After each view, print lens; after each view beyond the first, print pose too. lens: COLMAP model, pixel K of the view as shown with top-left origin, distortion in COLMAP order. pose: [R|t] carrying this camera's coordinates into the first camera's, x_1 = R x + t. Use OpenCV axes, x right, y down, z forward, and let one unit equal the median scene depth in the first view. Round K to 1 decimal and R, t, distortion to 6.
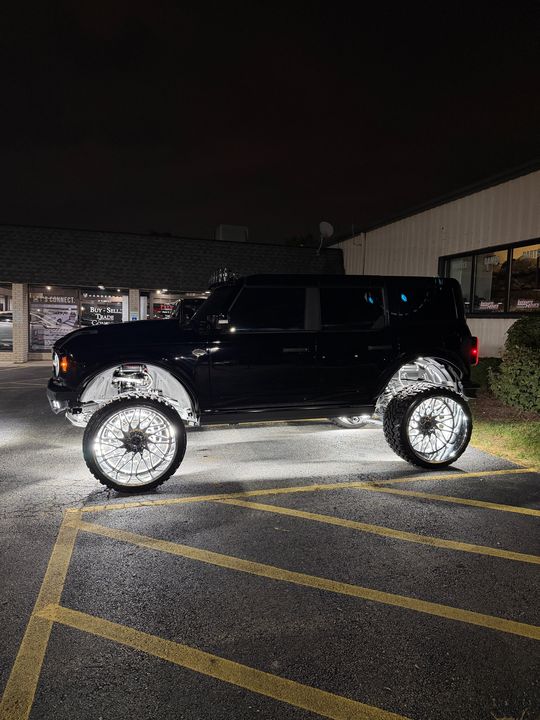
lens RADIAL K [[521.6, 0, 270.0], [0, 521.6, 360.0], [0, 0, 1]] dist [0.000321, -0.006573]
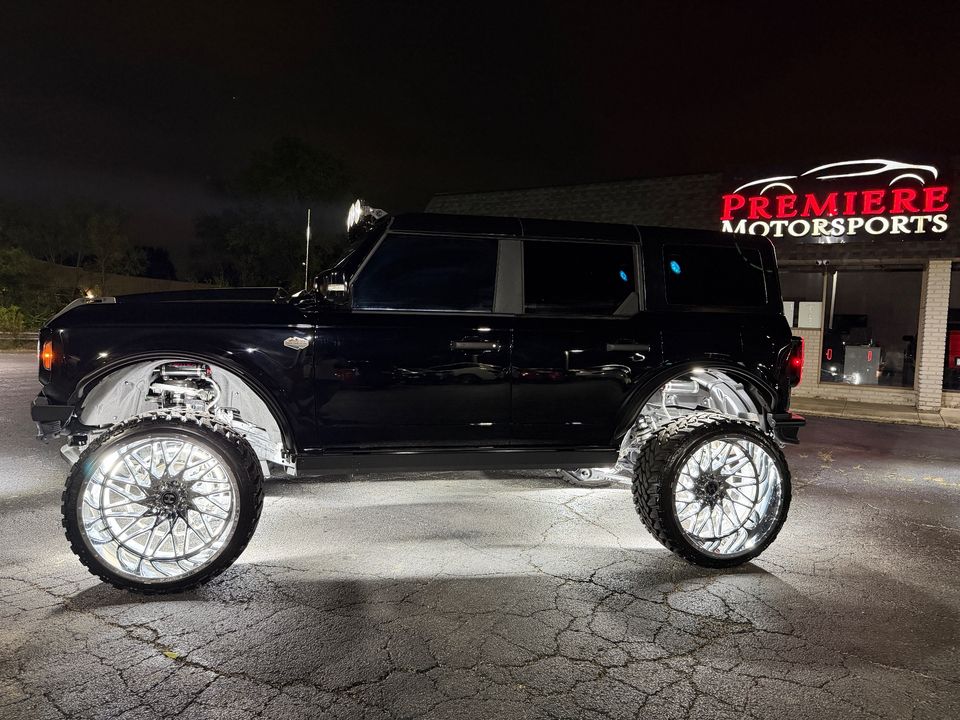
lens RADIAL K [[695.4, 0, 493.0], [0, 695.4, 359.6], [0, 0, 1]] dist [0.000321, -0.006573]
pose [[0.998714, 0.028932, -0.041626, 0.094537], [-0.030661, 0.998667, -0.041519, 0.024515], [0.040369, 0.042742, 0.998270, 0.233609]]
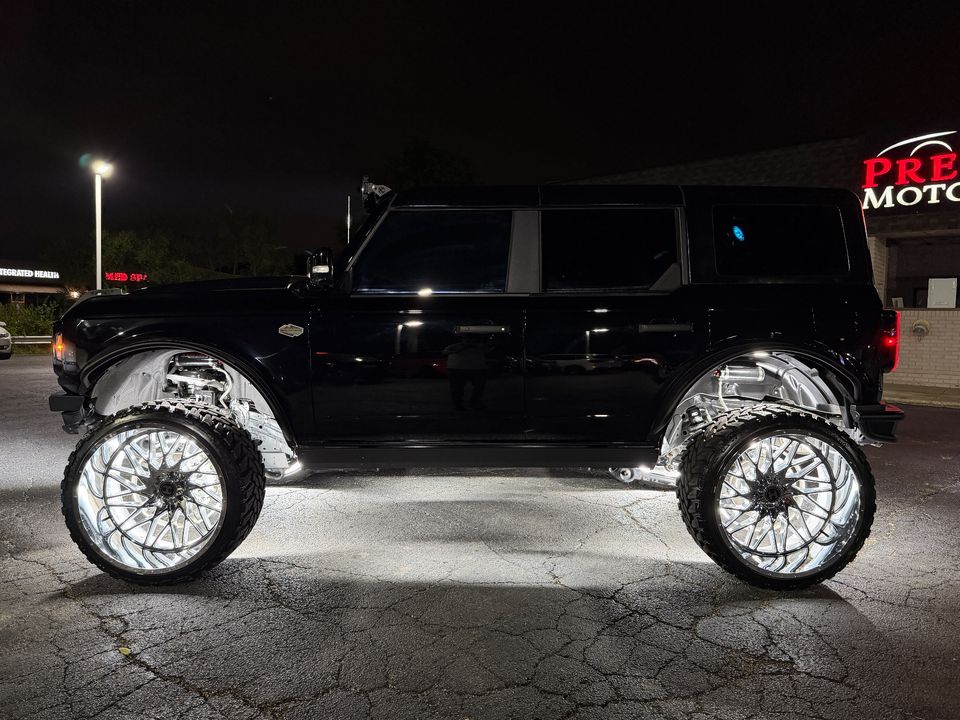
lens RADIAL K [[695.4, 0, 493.0], [0, 695.4, 359.6], [0, 0, 1]] dist [0.000321, -0.006573]
pose [[0.966279, 0.015130, -0.257054, 0.219601], [-0.023647, 0.999268, -0.030076, 0.028419], [0.256411, 0.035140, 0.965929, 0.323762]]
